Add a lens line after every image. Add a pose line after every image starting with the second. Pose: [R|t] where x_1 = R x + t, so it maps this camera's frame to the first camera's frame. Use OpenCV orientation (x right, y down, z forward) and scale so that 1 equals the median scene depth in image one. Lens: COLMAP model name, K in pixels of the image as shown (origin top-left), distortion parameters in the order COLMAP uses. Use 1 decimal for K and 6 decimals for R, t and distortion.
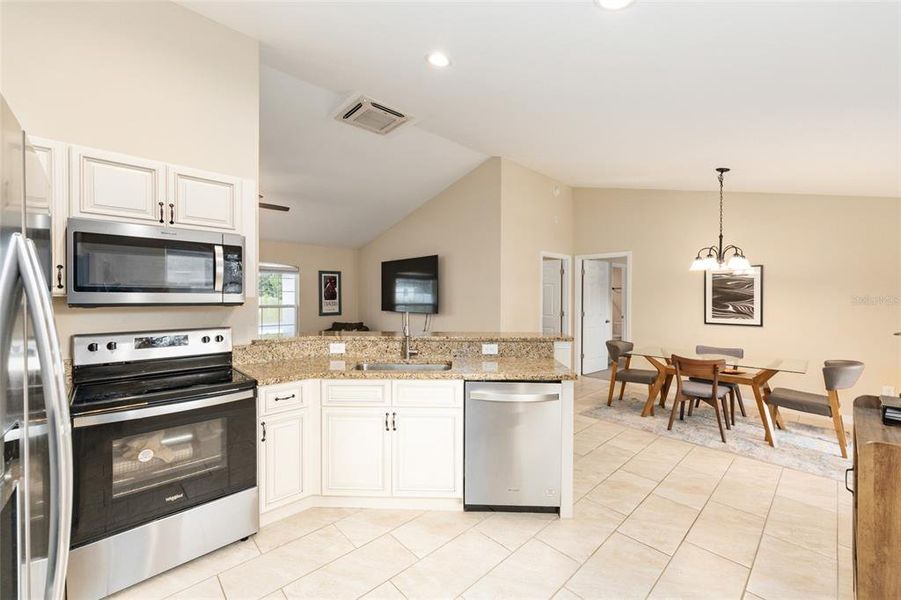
lens RADIAL K [[359.9, 0, 453.5], [0, 359.9, 299.4], [0, 0, 1]] dist [-0.003363, 0.001966]
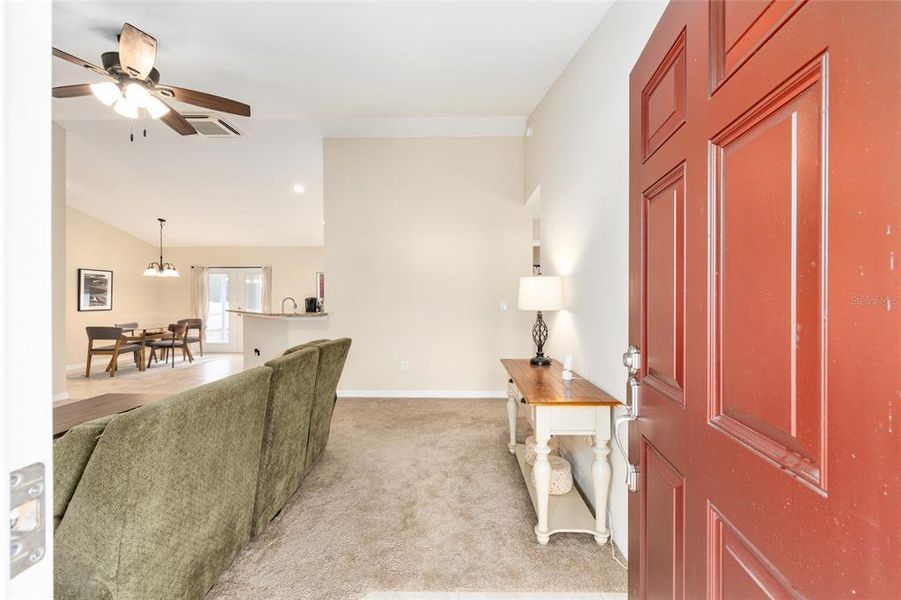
lens RADIAL K [[359.9, 0, 452.7], [0, 359.9, 298.0], [0, 0, 1]] dist [-0.003363, 0.001966]
pose [[-0.707253, -0.001069, 0.706960, -1.274600], [0.003188, 0.999984, 0.004702, 0.019485], [-0.706953, 0.005579, -0.707238, 1.033151]]
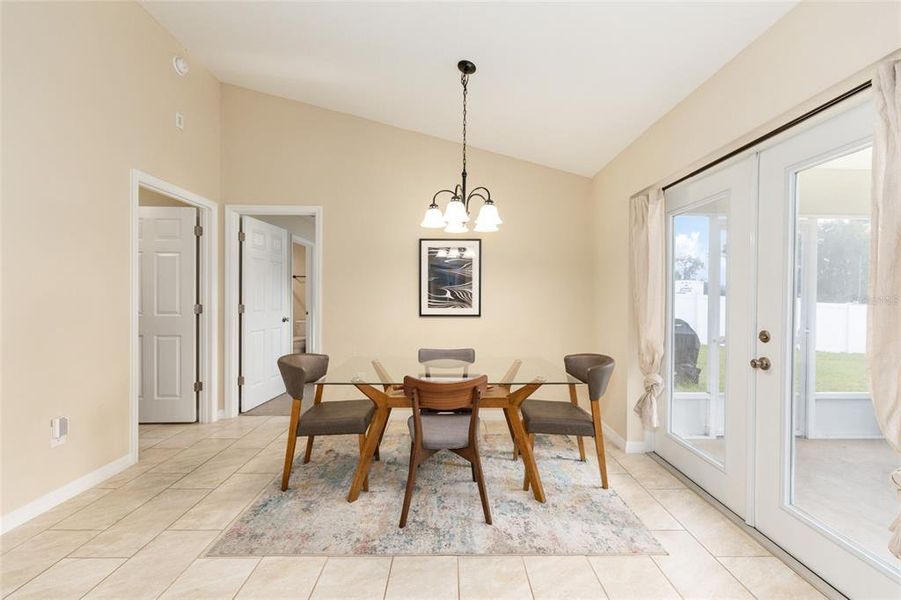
lens RADIAL K [[359.9, 0, 451.7], [0, 359.9, 300.4], [0, 0, 1]] dist [-0.003363, 0.001966]
pose [[0.676948, -0.006062, 0.736005, 0.224957], [0.002021, 0.999978, 0.006377, 0.033289], [-0.736028, -0.002829, 0.676946, 0.495381]]
